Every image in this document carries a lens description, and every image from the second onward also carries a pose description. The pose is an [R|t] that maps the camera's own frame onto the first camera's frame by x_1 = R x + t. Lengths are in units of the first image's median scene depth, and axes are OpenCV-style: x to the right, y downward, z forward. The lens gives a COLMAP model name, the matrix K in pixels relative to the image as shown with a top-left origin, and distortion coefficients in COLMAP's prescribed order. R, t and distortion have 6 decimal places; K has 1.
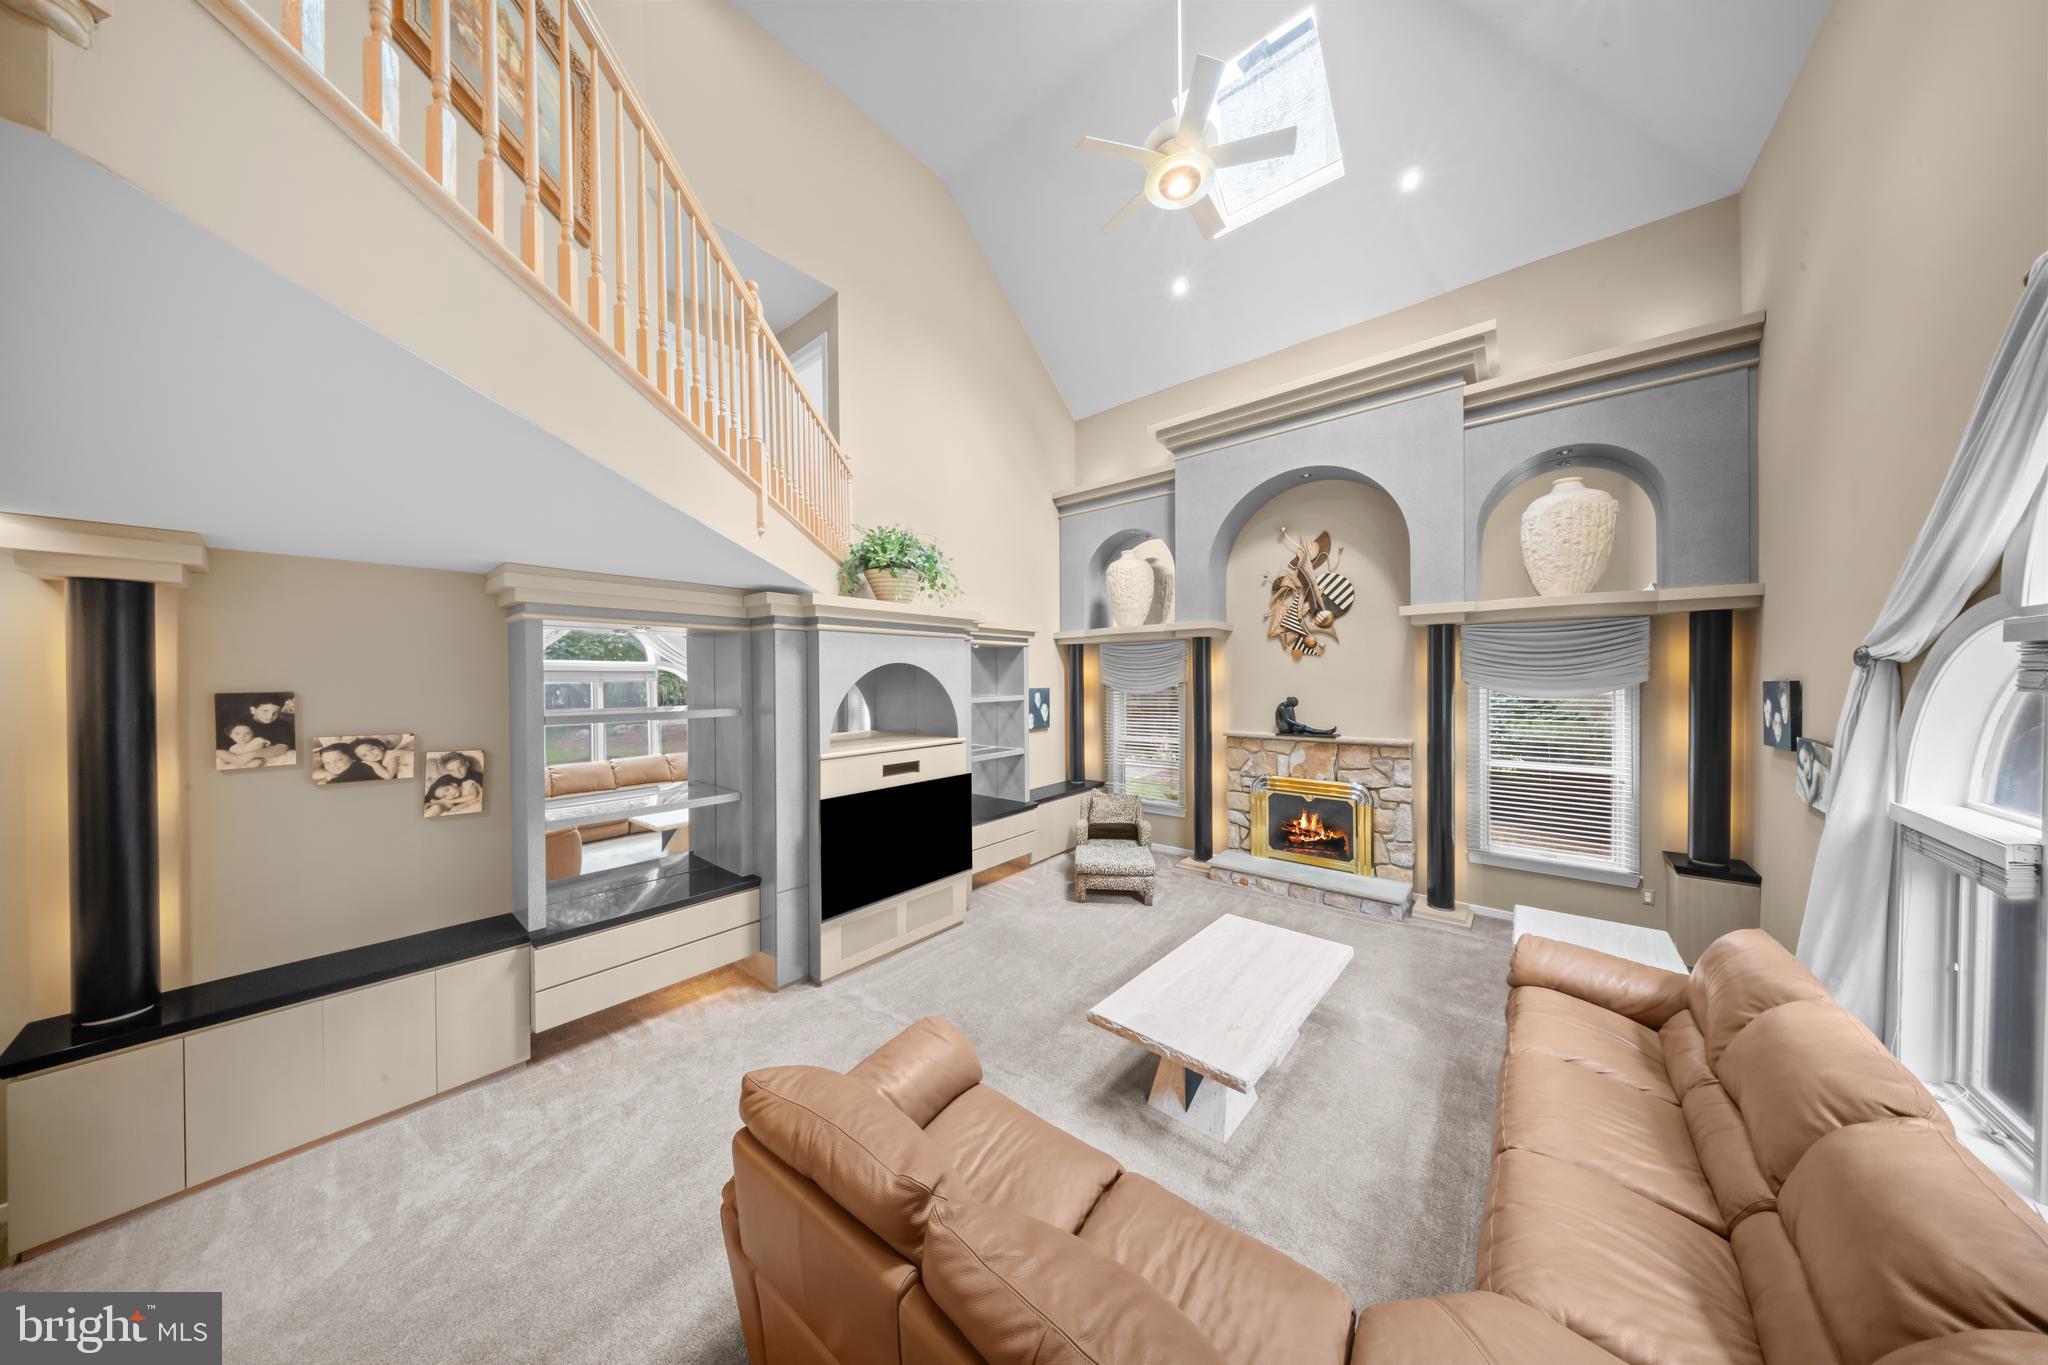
lens RADIAL K [[596.8, 0, 1021.9], [0, 596.8, 685.3], [0, 0, 1]] dist [0.000479, -0.000158]
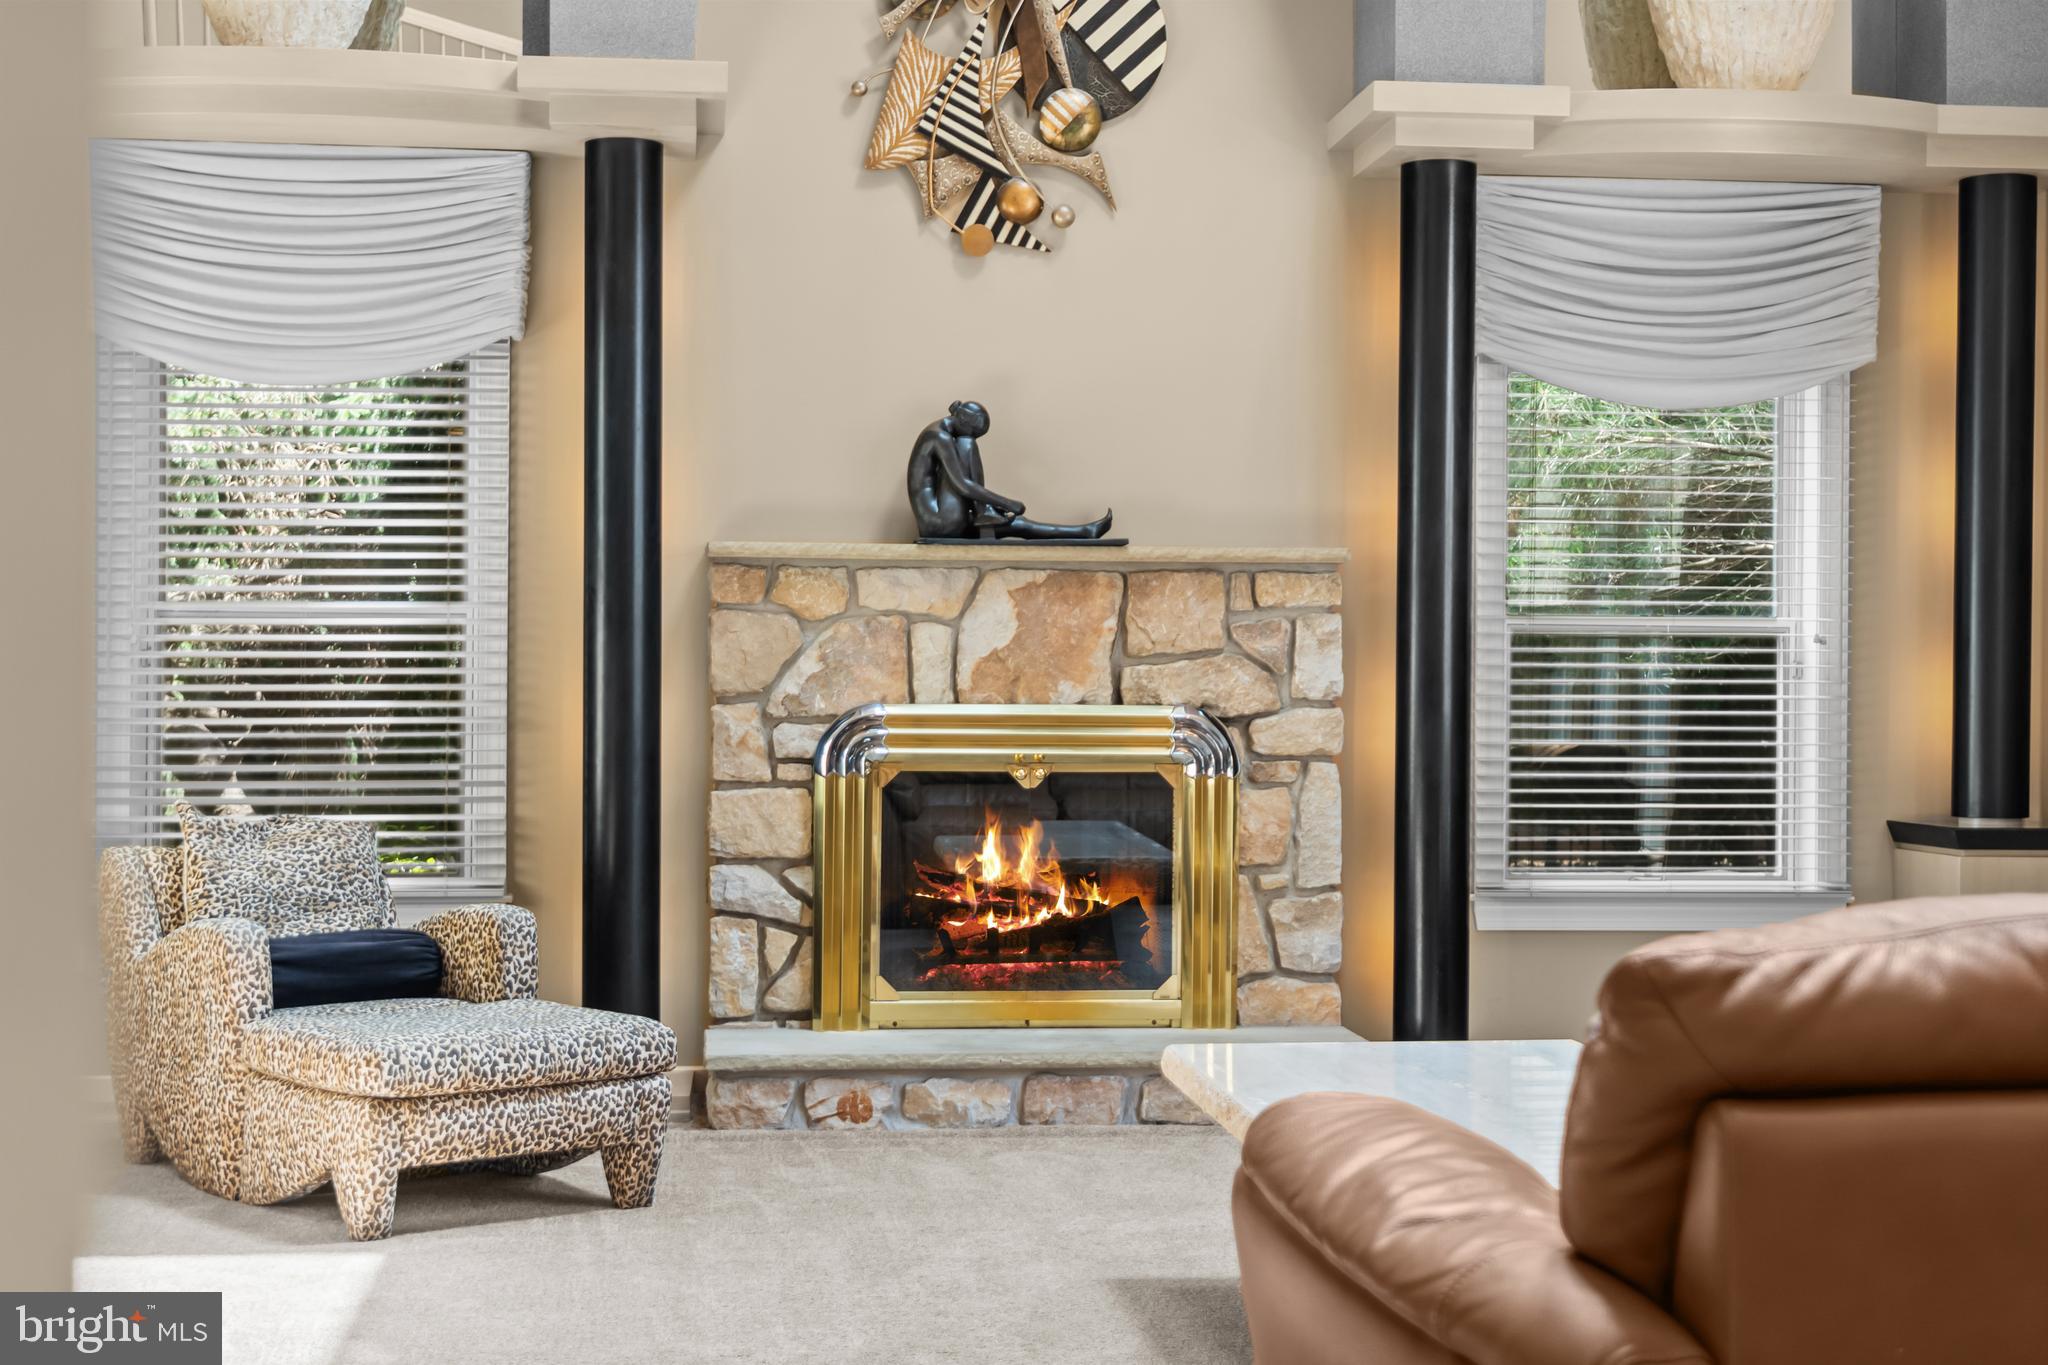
lens RADIAL K [[2995.1, 0, 1018.8], [0, 2995.1, 674.3], [0, 0, 1]] dist [0.020103, 0.000000]
pose [[0.692397, 0.011977, 0.721417, -0.499686], [-0.008362, 0.999928, -0.008575, 0.156510], [-0.721468, -0.000095, 0.692448, 0.069421]]
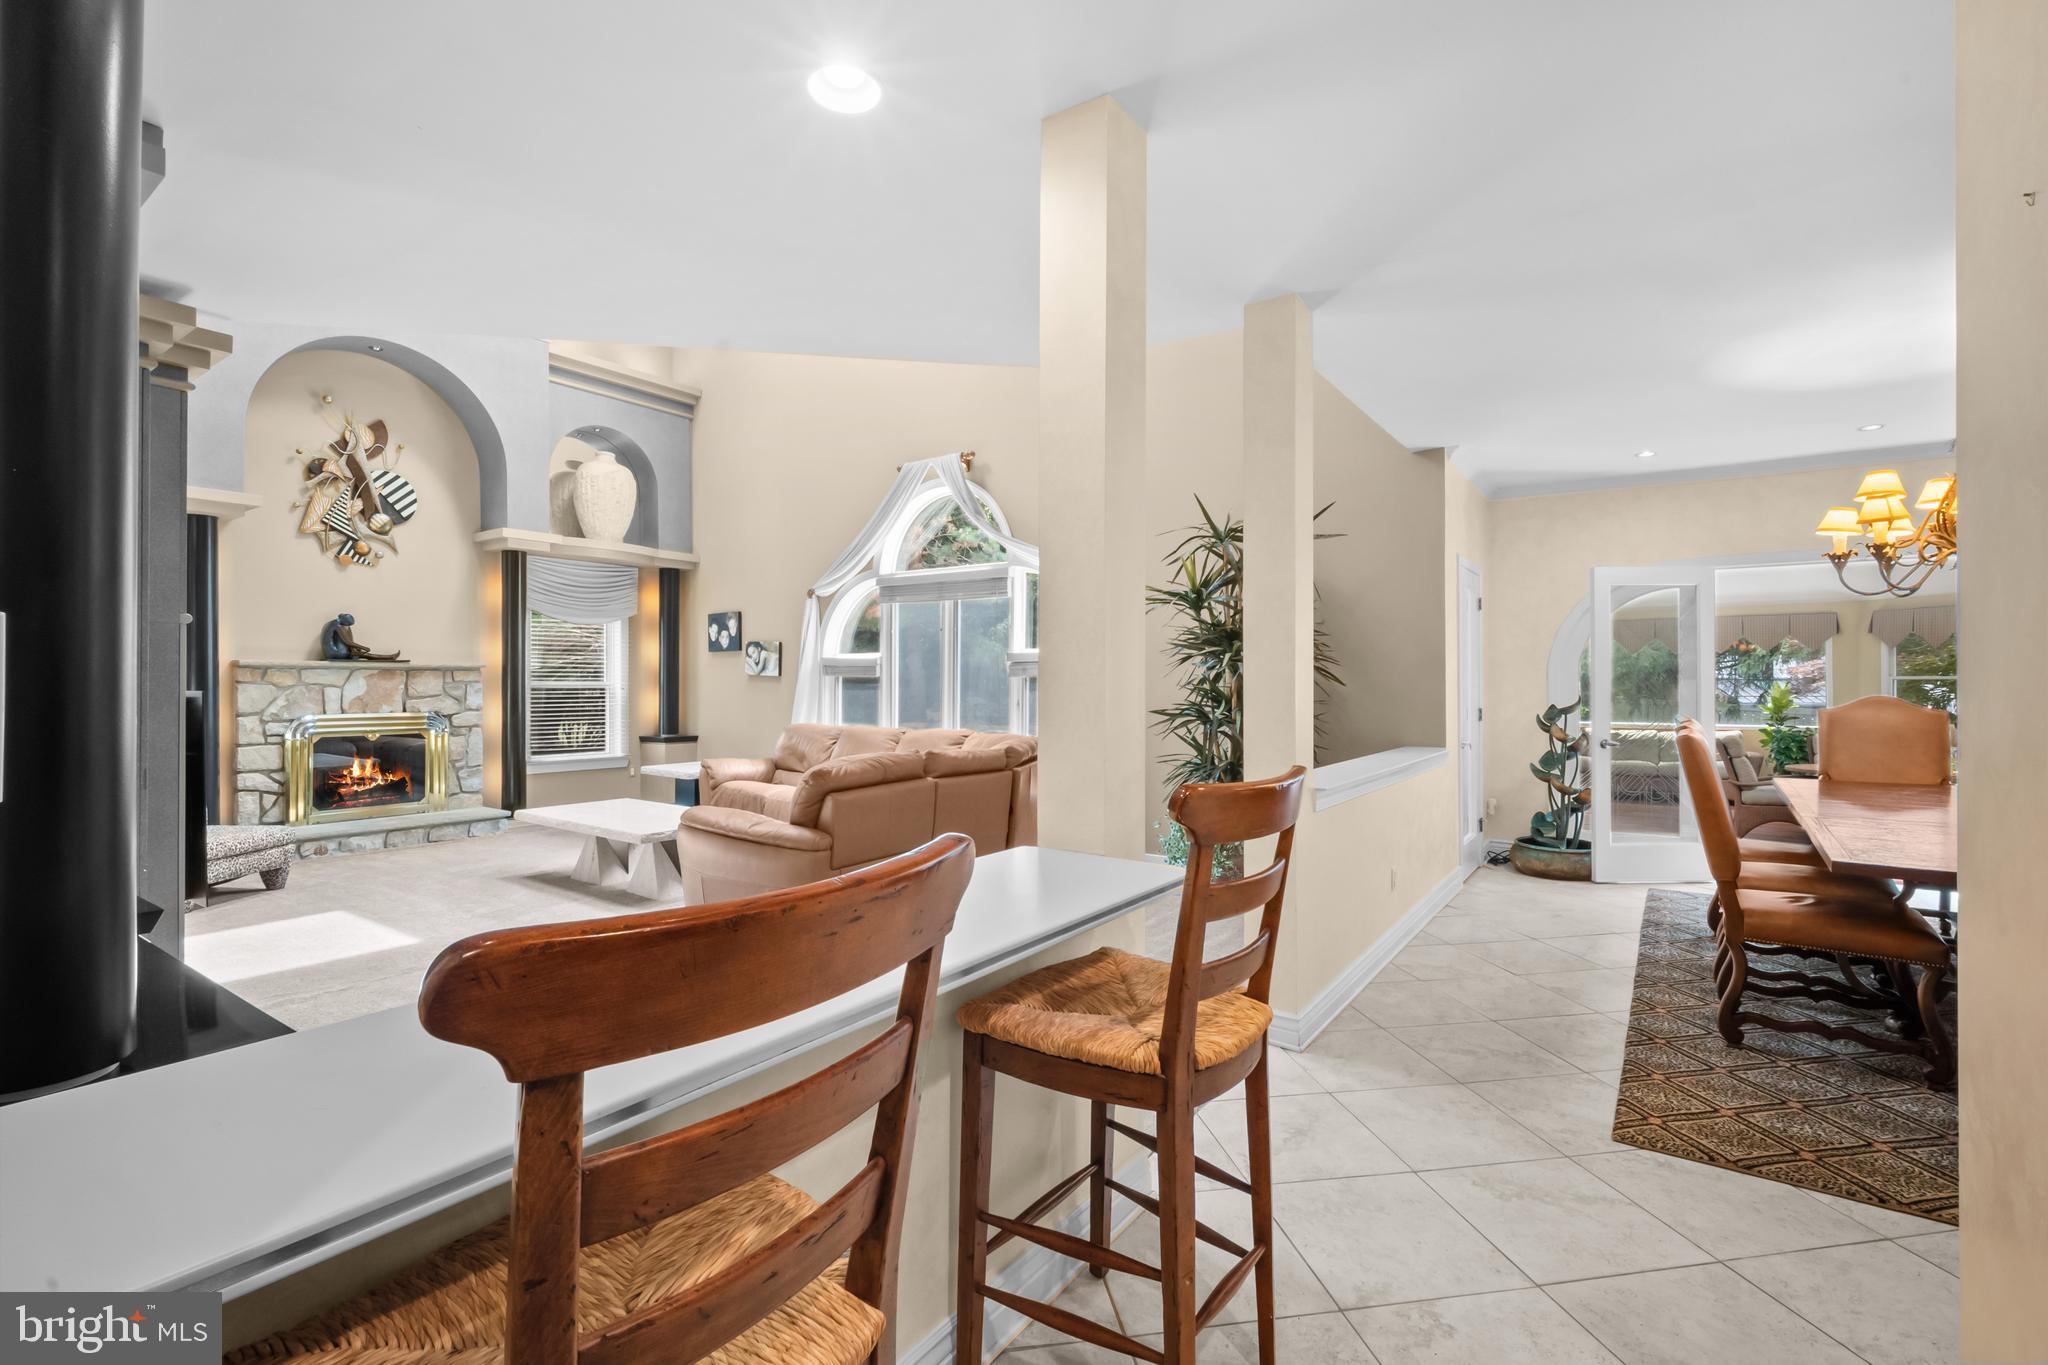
lens RADIAL K [[913.6, 0, 1035.4], [0, 913.6, 683.8], [0, 0, 1]] dist [0.001923, 0.000435]
pose [[-0.079682, 0.005889, 0.996803, -0.865235], [0.007212, 0.999960, -0.005332, 0.130613], [-0.996794, 0.006764, -0.079721, 0.184454]]
